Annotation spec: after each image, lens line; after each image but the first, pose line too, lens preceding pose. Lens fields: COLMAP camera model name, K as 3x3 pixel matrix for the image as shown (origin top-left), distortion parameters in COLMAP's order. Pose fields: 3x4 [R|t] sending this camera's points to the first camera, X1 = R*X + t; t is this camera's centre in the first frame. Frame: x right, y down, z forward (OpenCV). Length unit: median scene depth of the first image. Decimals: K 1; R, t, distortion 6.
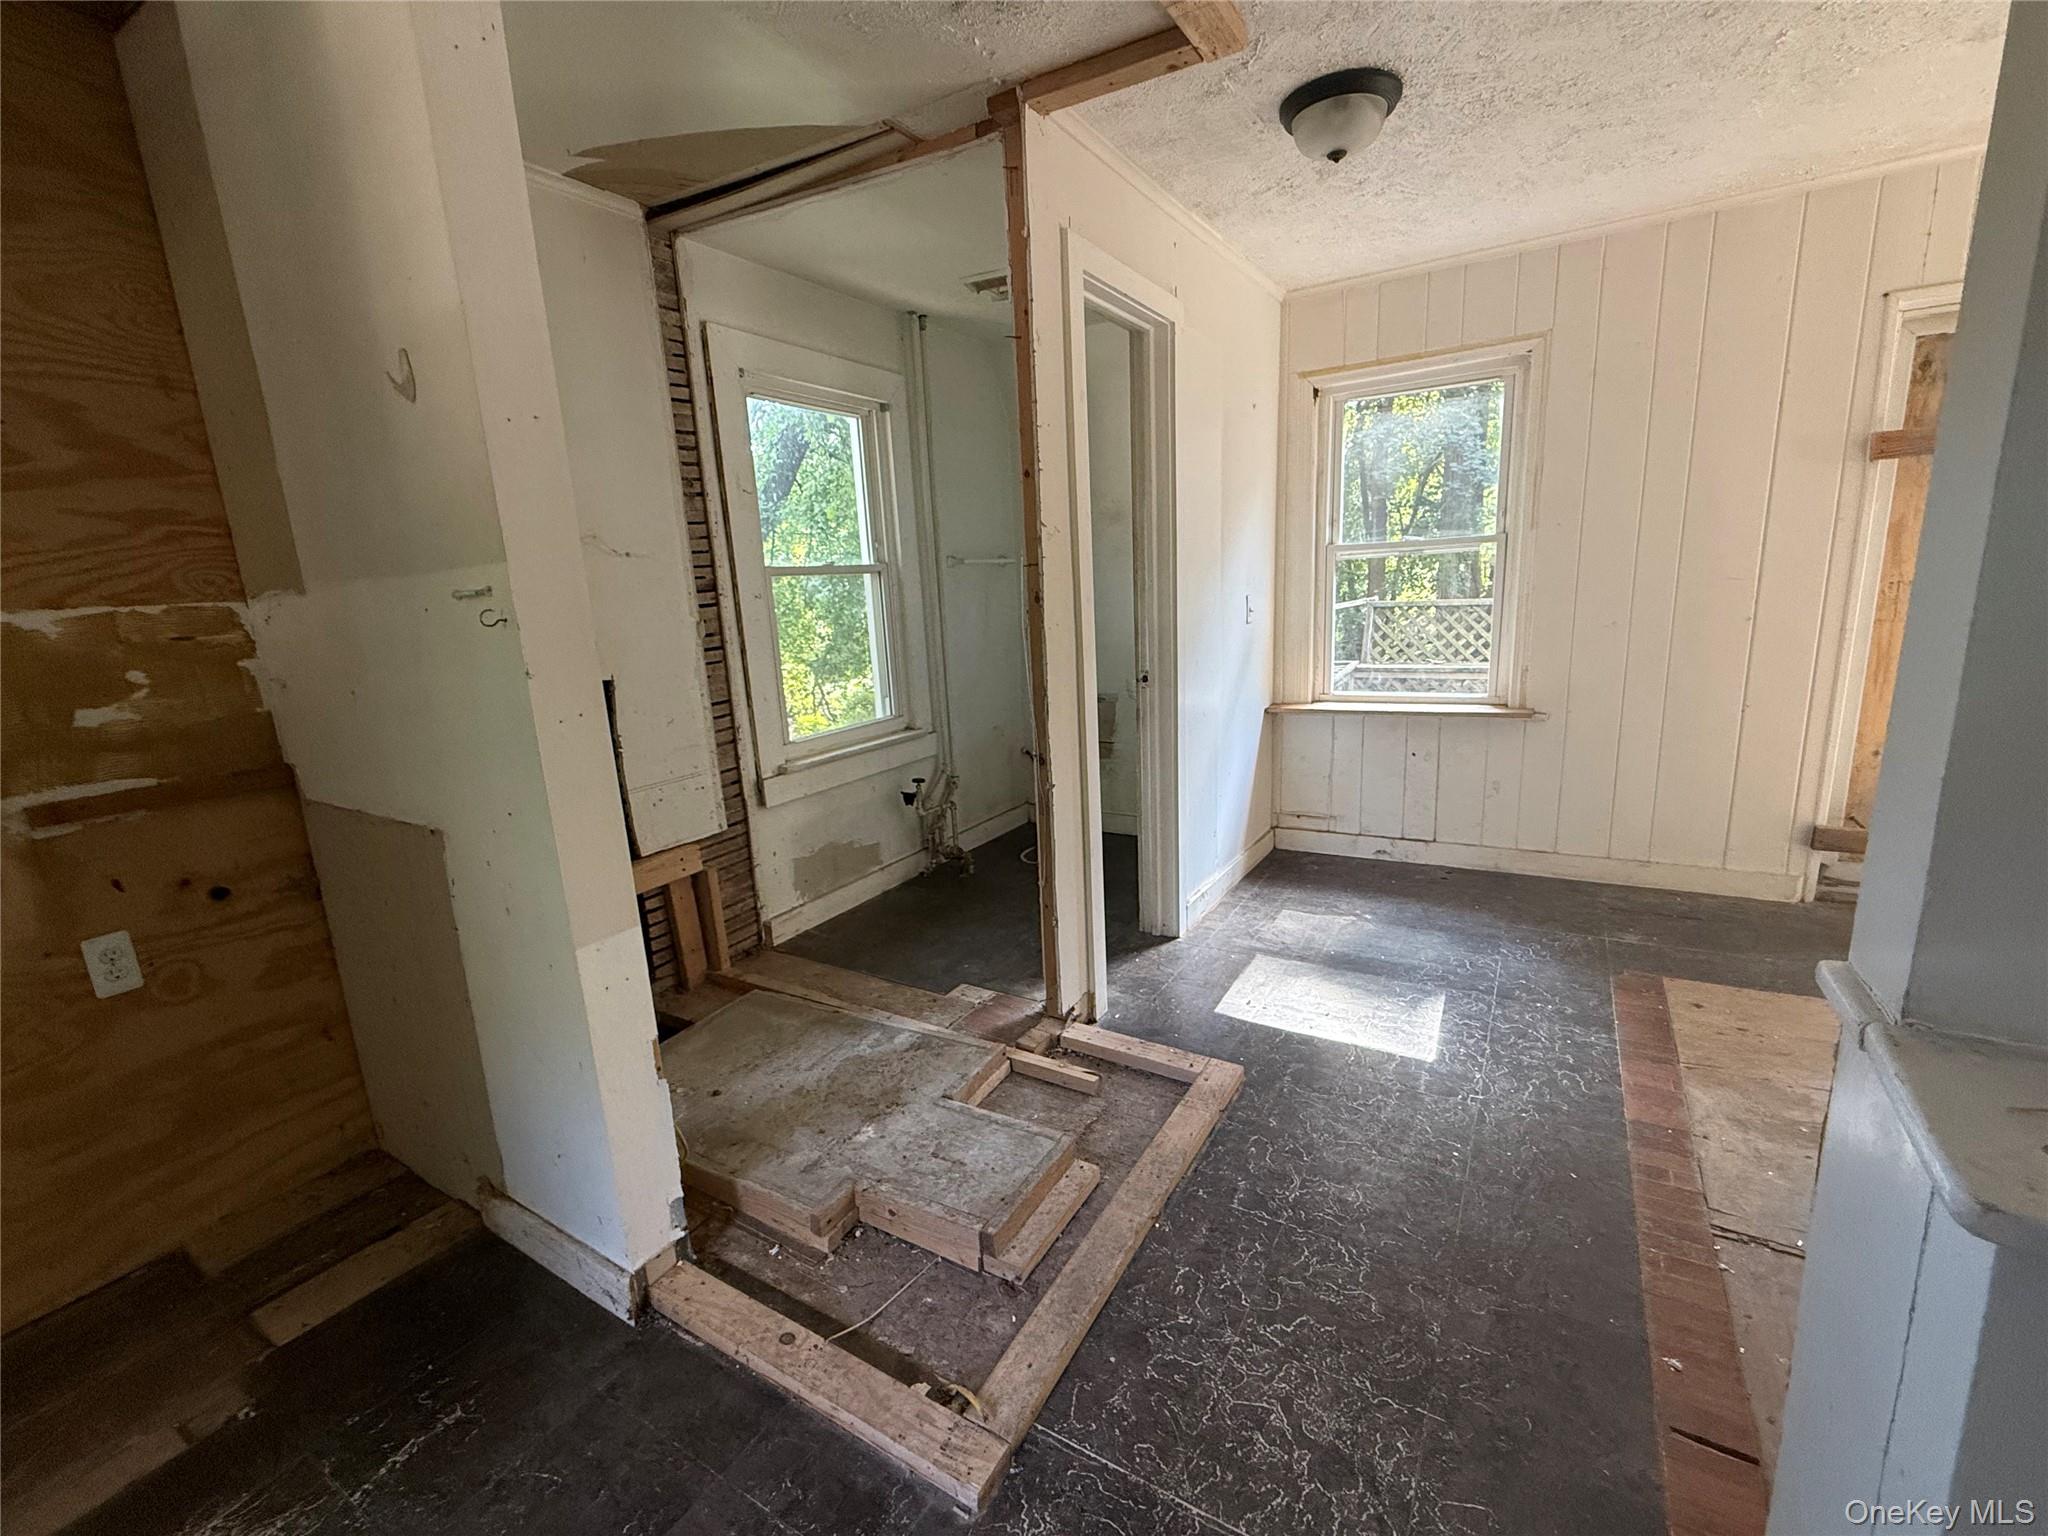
lens RADIAL K [[877.3, 0, 1024.0], [0, 877.3, 768.0], [0, 0, 1]] dist [-0.002490, 0.000065]
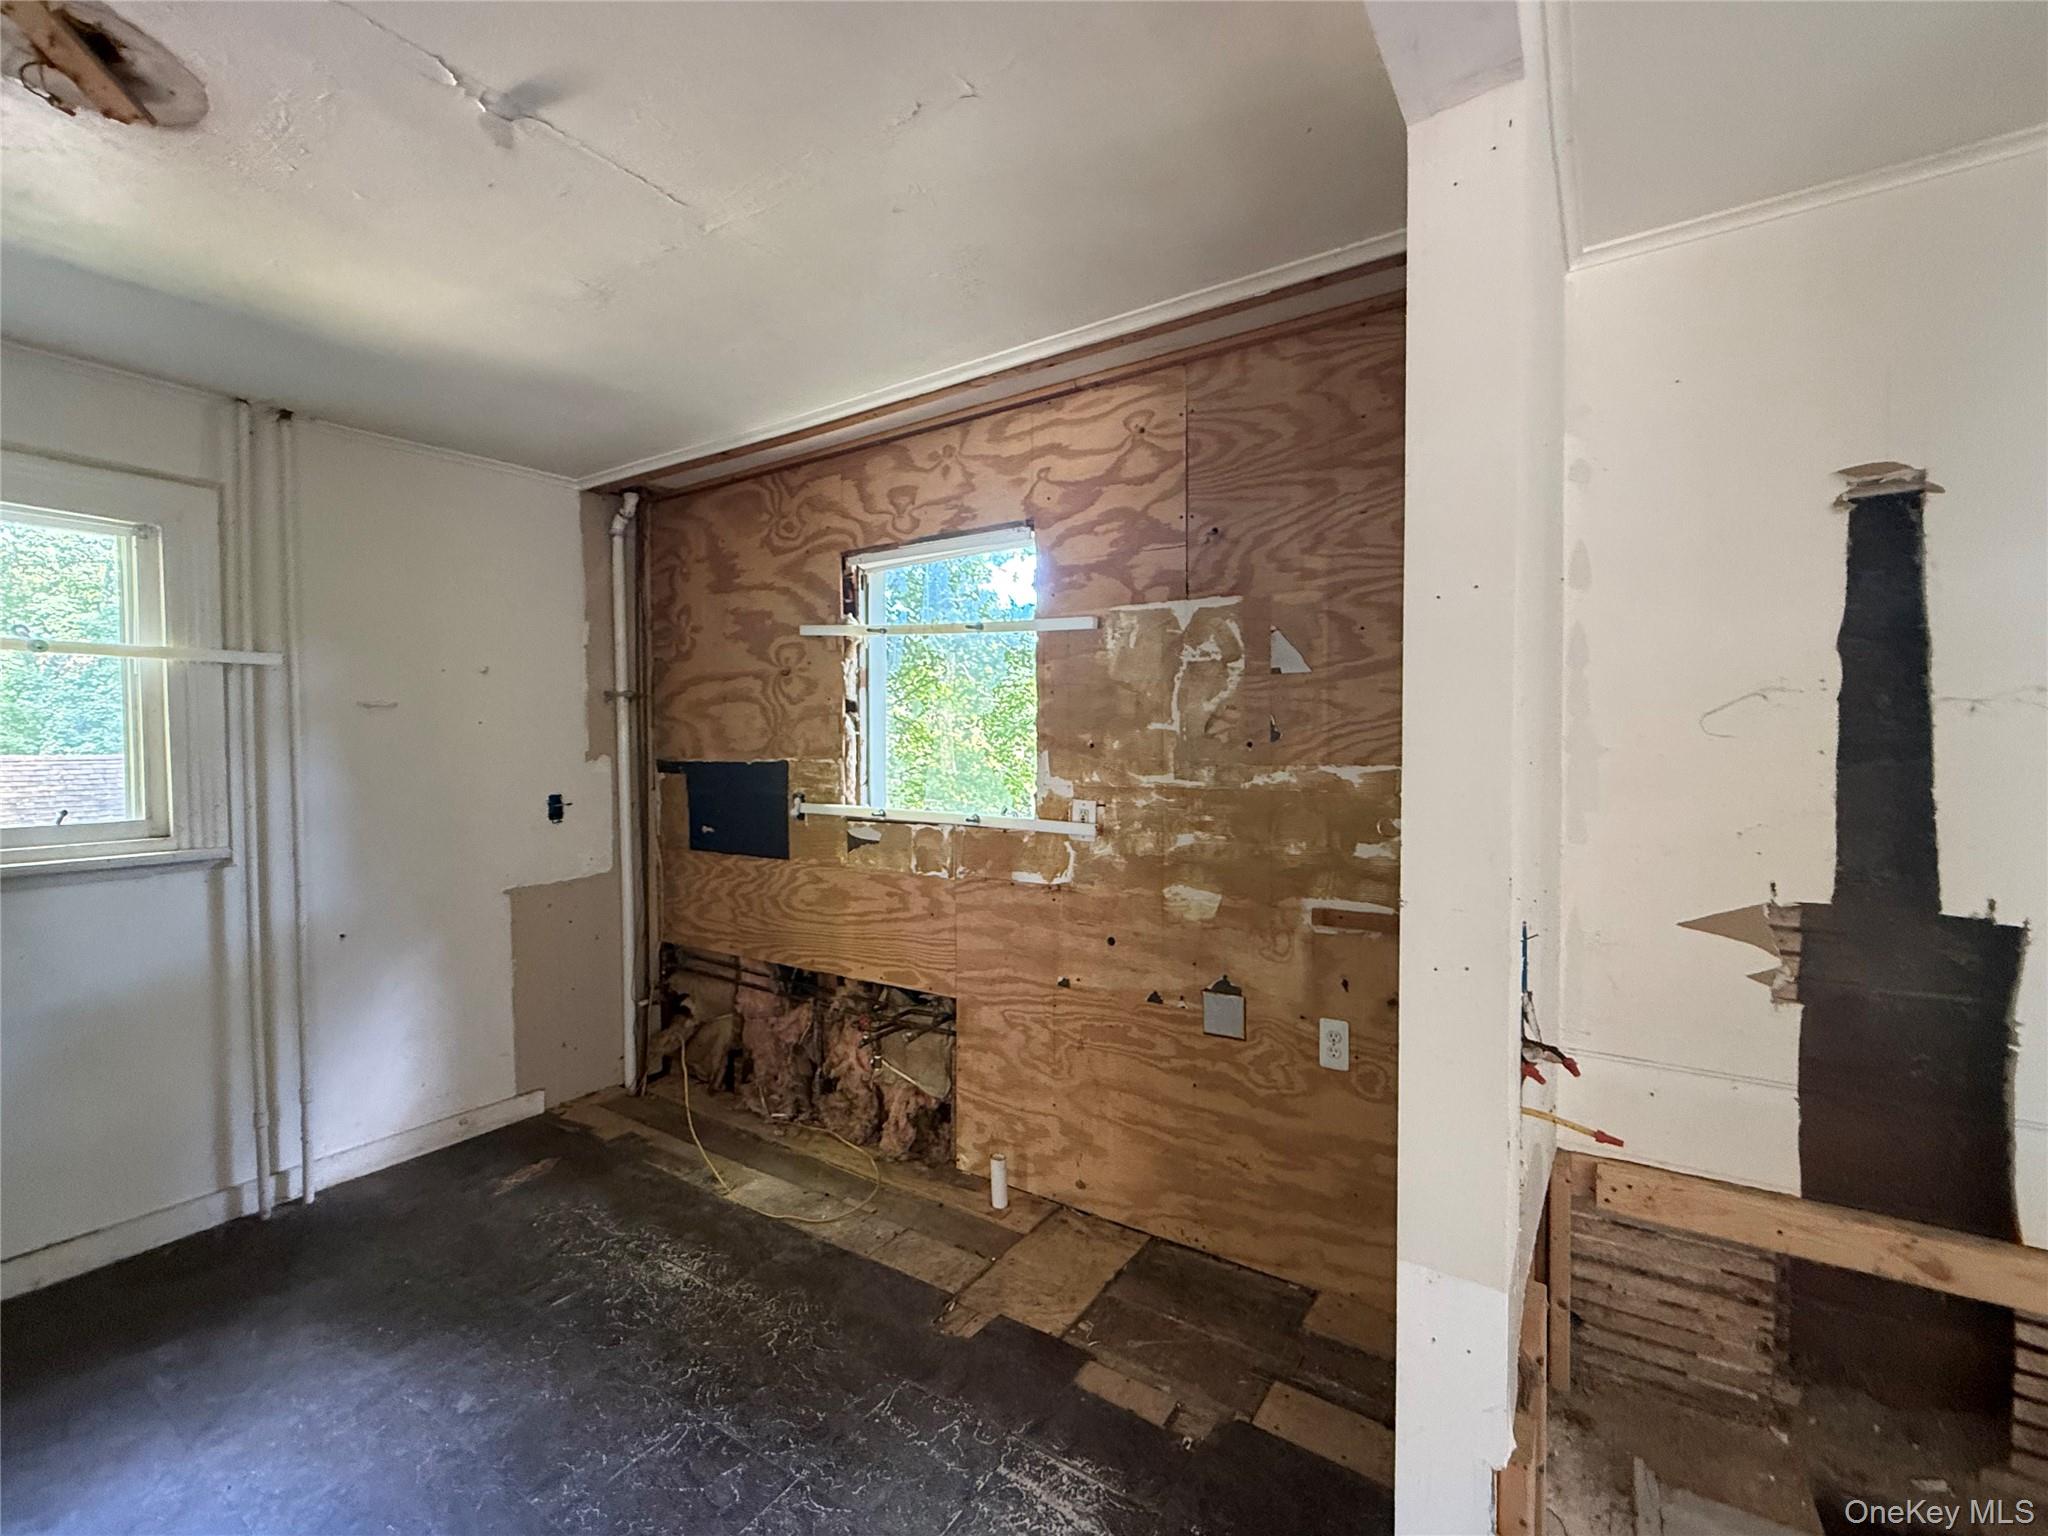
lens RADIAL K [[877.3, 0, 1024.0], [0, 877.3, 768.0], [0, 0, 1]] dist [-0.002490, 0.000065]
pose [[-0.034476, 0.082933, -0.995959, 0.192412], [-0.203609, 0.975068, 0.088241, -0.183143], [0.978445, 0.205828, -0.016730, 0.512127]]
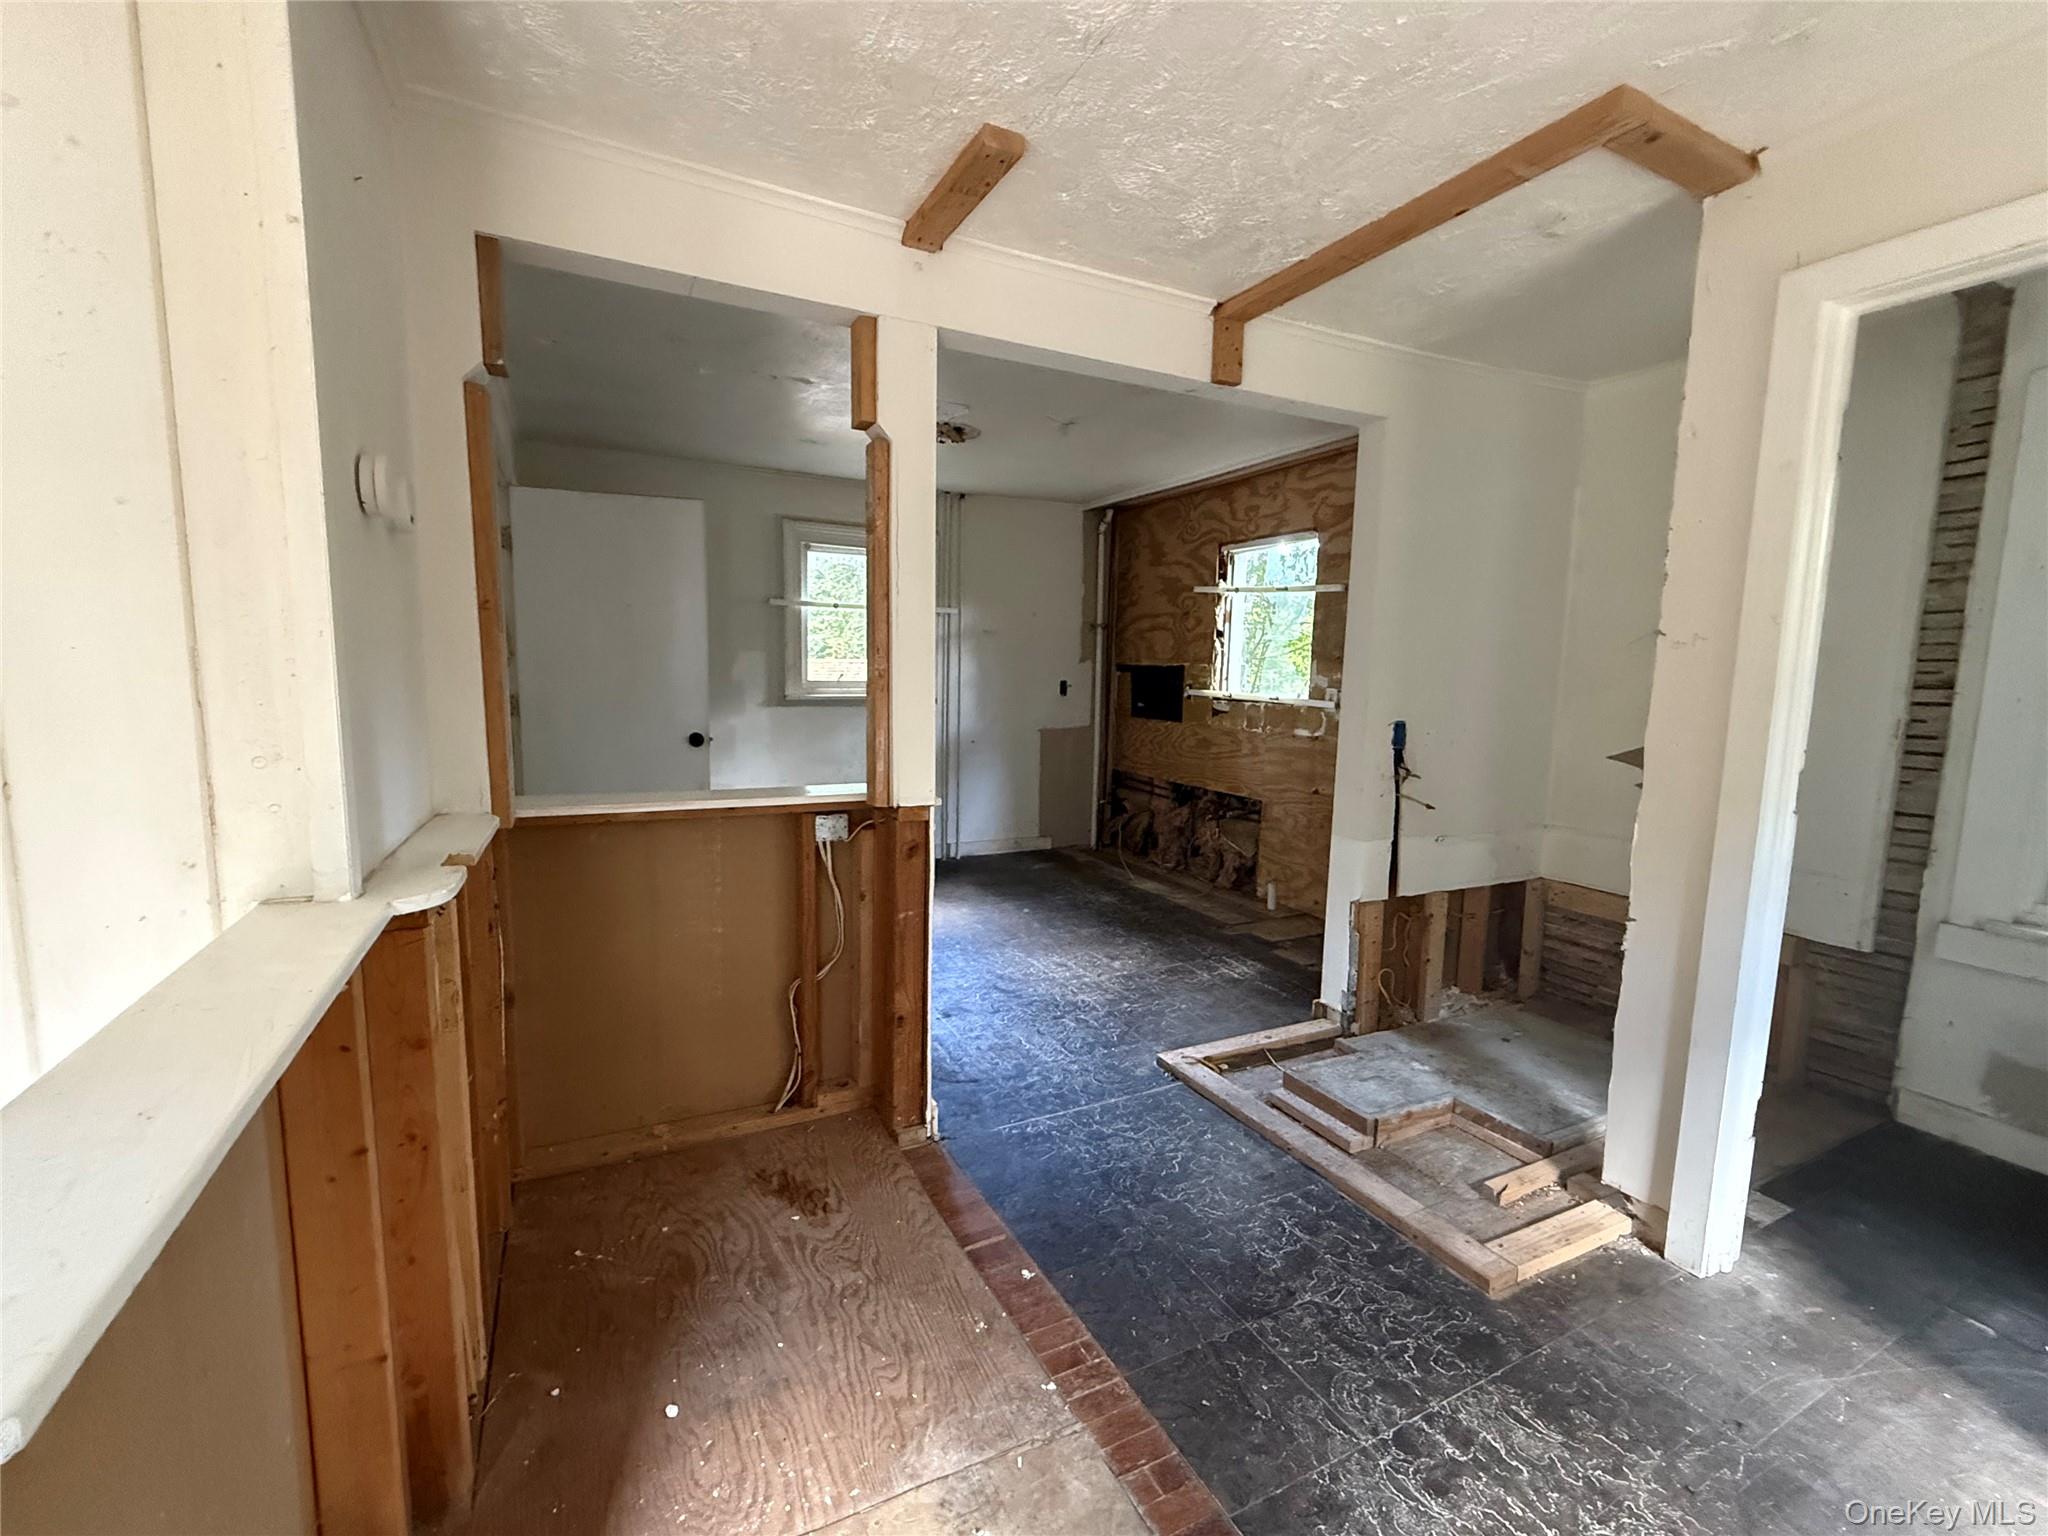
lens RADIAL K [[877.3, 0, 1024.0], [0, 877.3, 768.0], [0, 0, 1]] dist [-0.002490, 0.000065]
pose [[-0.528035, 0.142357, -0.837206, 1.432292], [-0.172927, 0.947170, 0.270122, -0.343784], [0.831429, 0.287409, -0.475522, 1.145453]]
